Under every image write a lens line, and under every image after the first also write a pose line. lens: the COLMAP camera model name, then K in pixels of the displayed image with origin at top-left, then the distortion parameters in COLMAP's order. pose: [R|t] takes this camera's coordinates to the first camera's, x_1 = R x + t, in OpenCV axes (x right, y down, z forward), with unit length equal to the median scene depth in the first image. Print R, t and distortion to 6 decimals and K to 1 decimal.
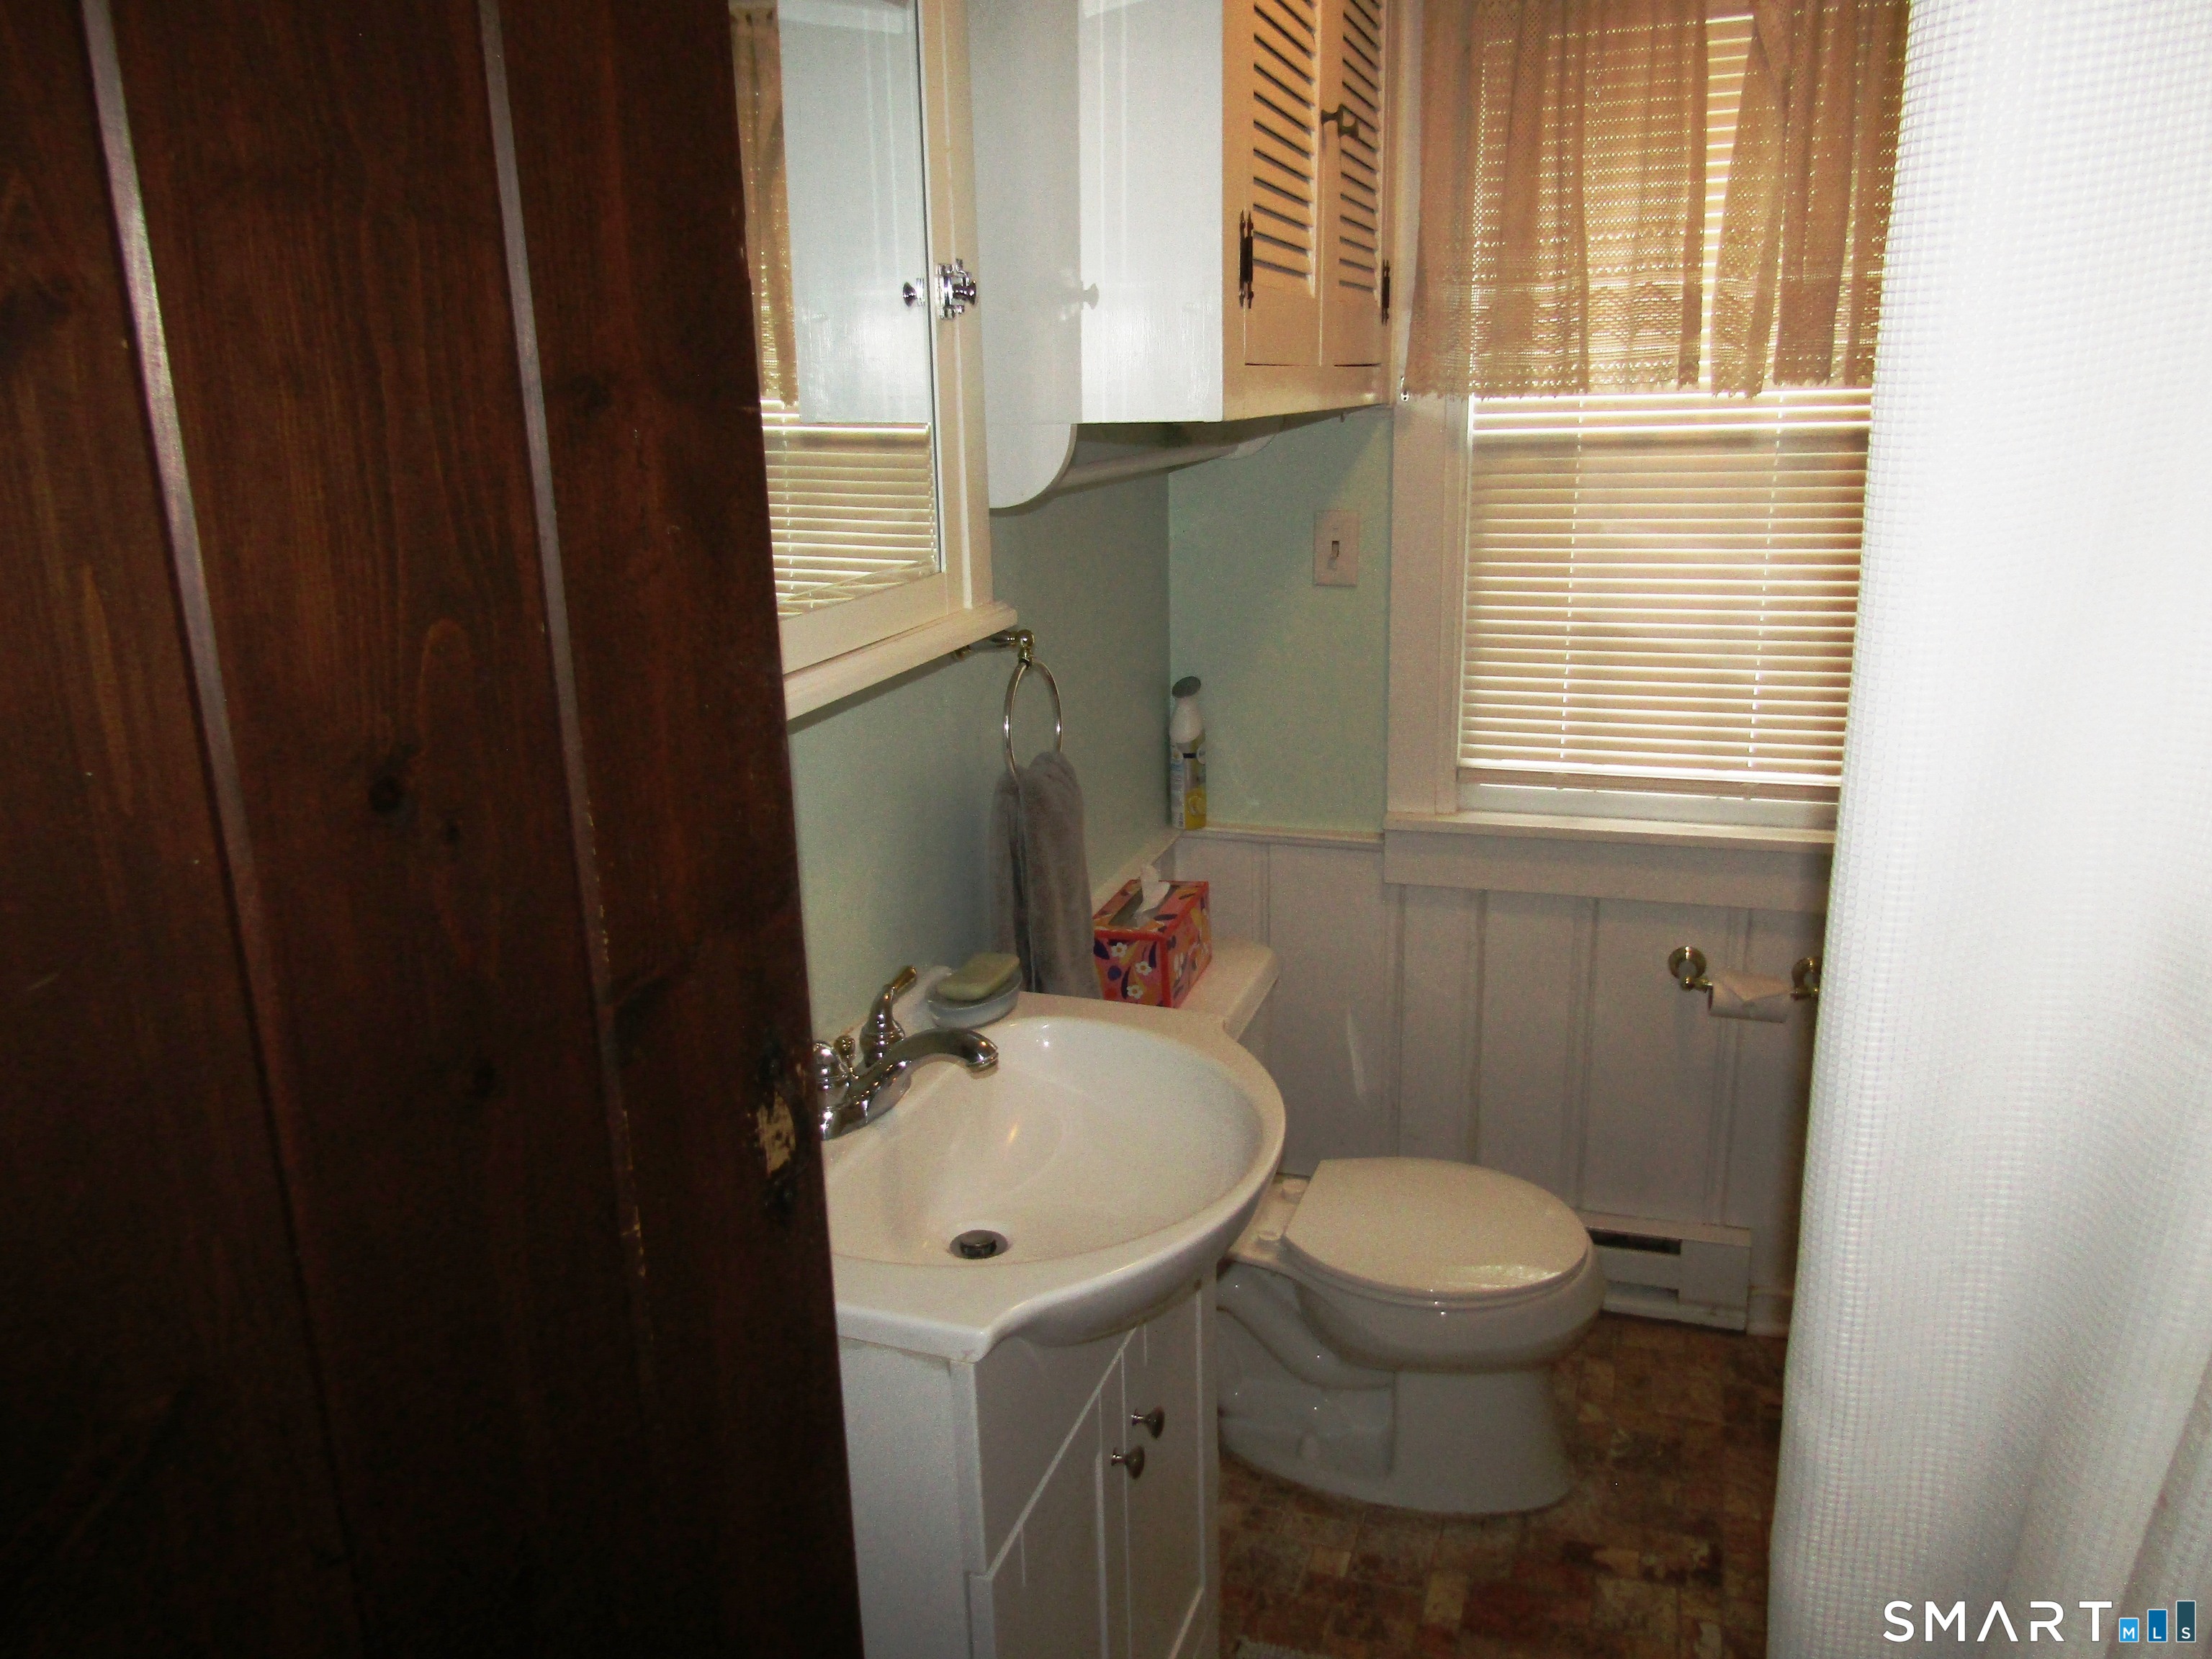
lens RADIAL K [[1561.0, 0, 1095.4], [0, 1561.0, 828.9], [0, 0, 1]] dist [-0.010055, -0.009481]
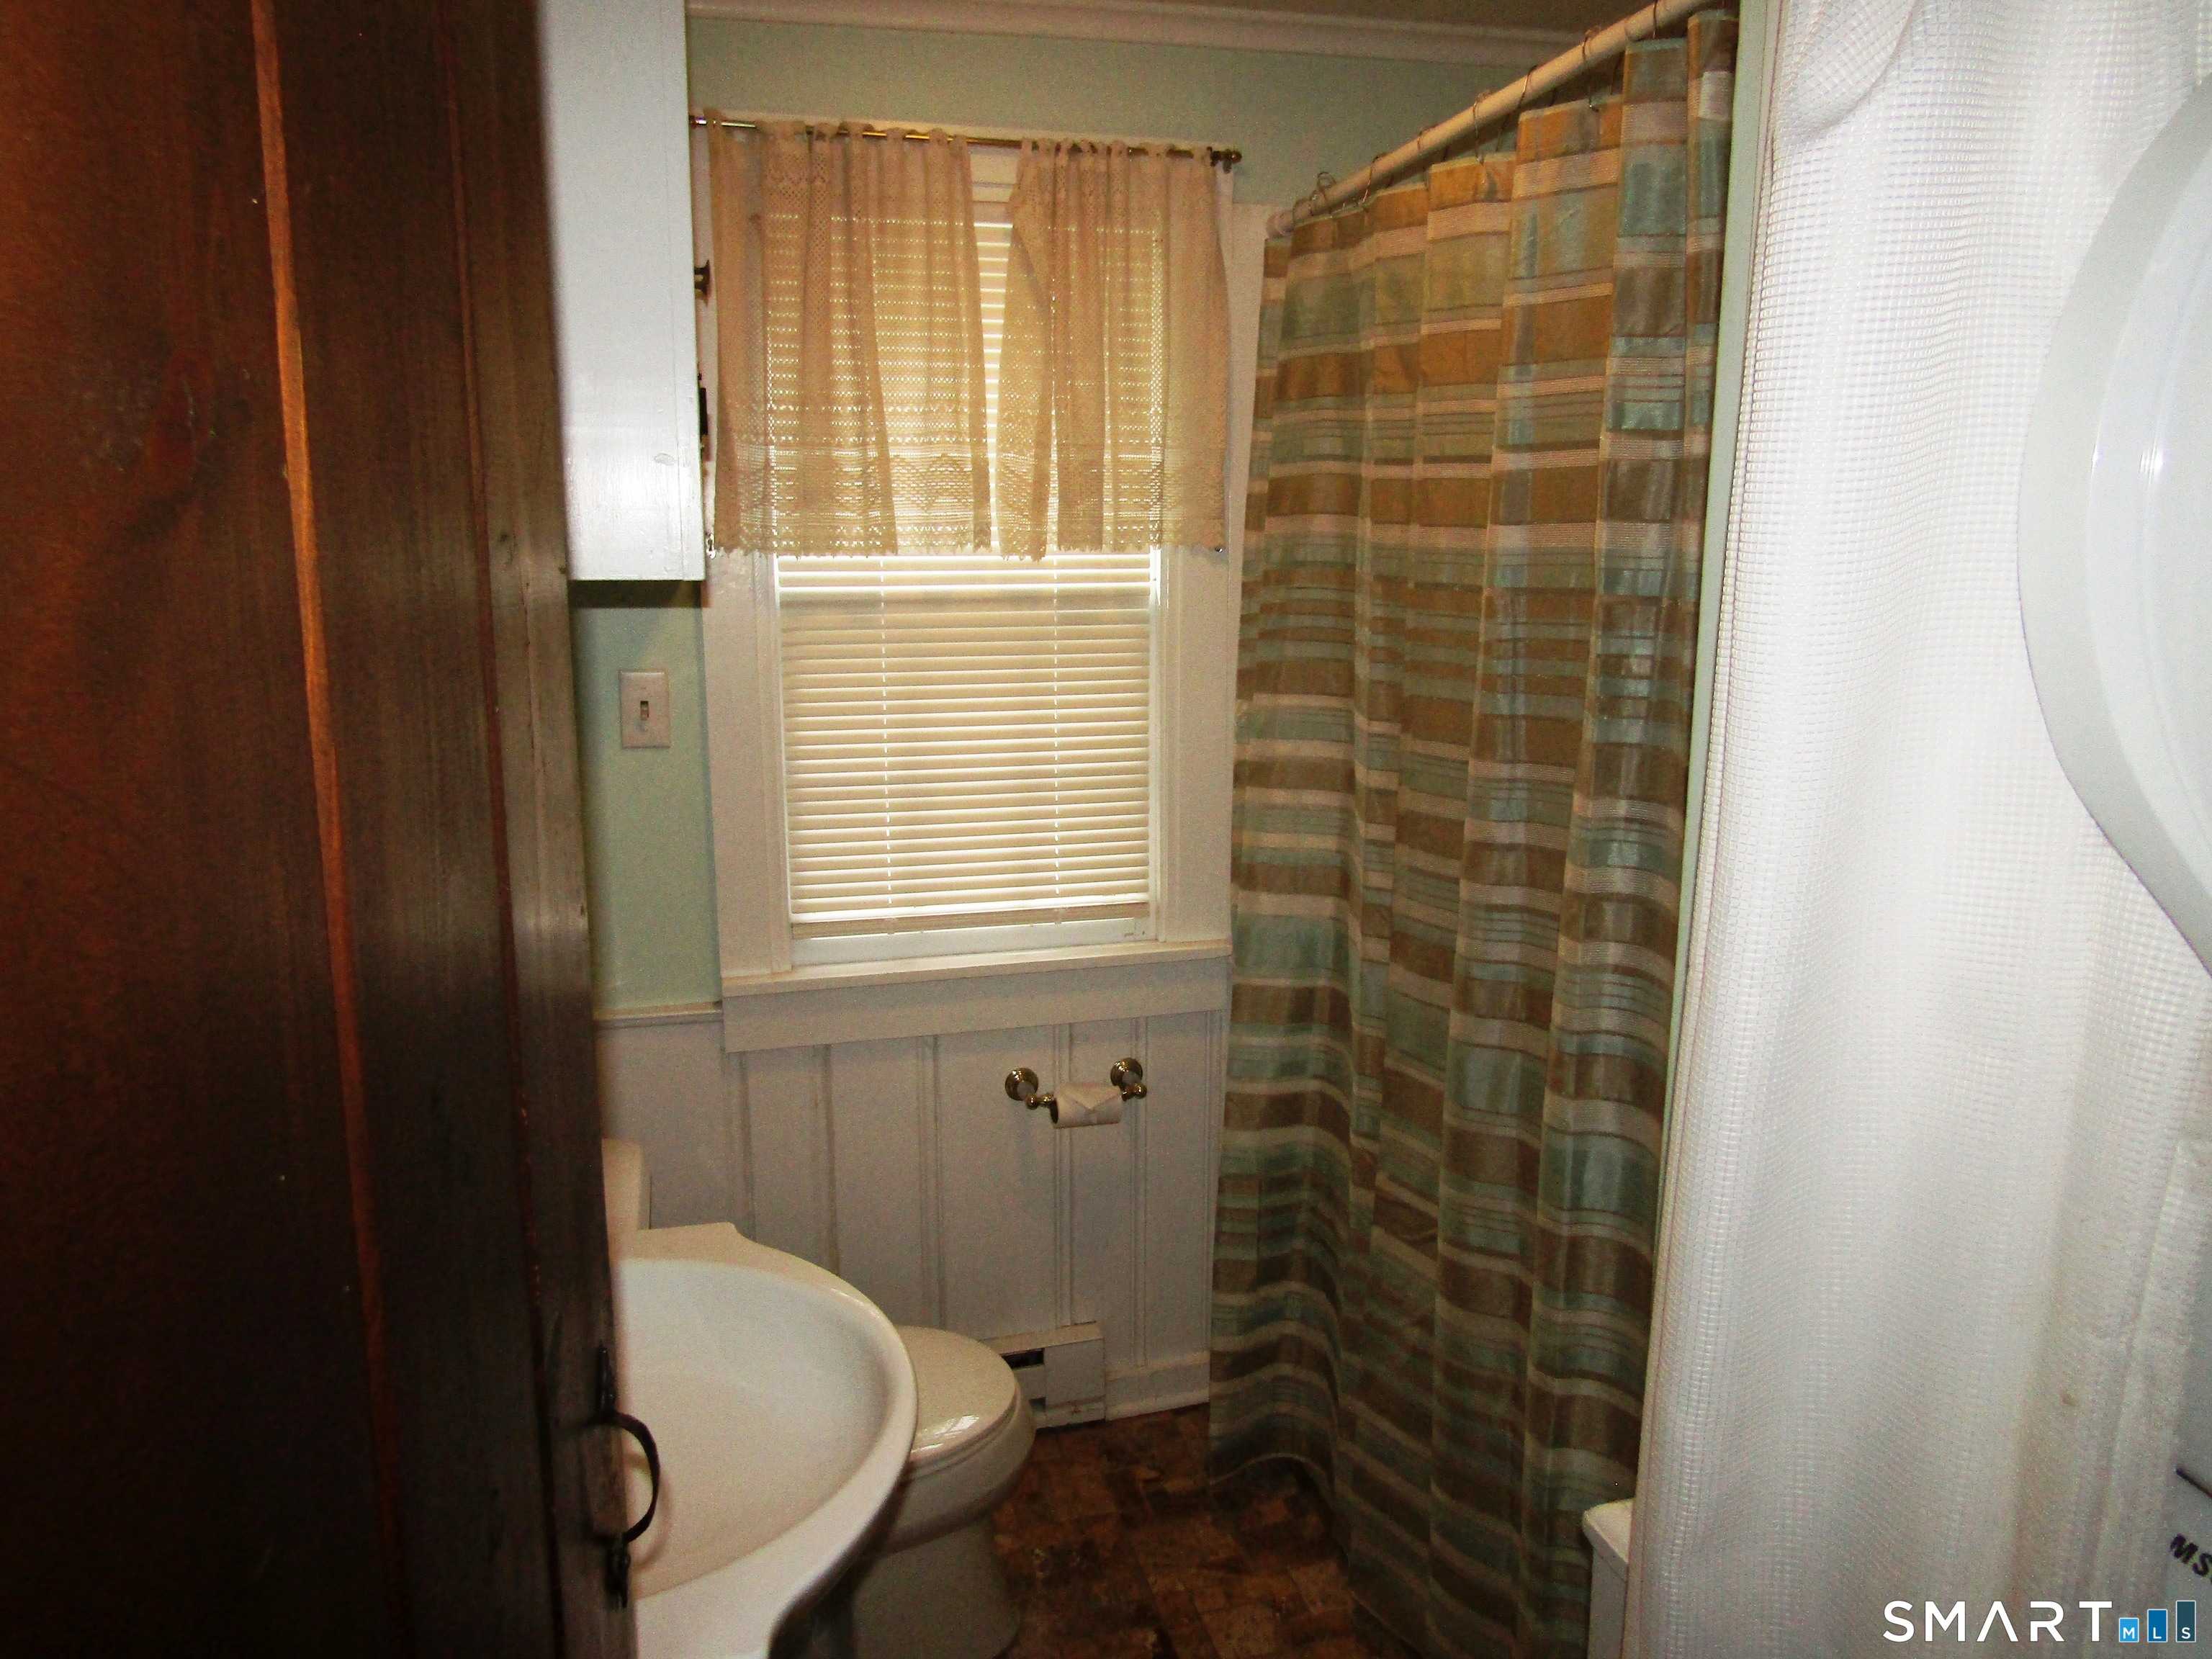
lens RADIAL K [[1561.0, 0, 1099.4], [0, 1561.0, 835.5], [0, 0, 1]] dist [-0.010055, -0.009481]
pose [[0.821700, -0.078307, 0.564516, -0.176597], [0.131939, 0.989744, -0.054756, -0.017222], [-0.554438, 0.119475, 0.823604, 0.084138]]
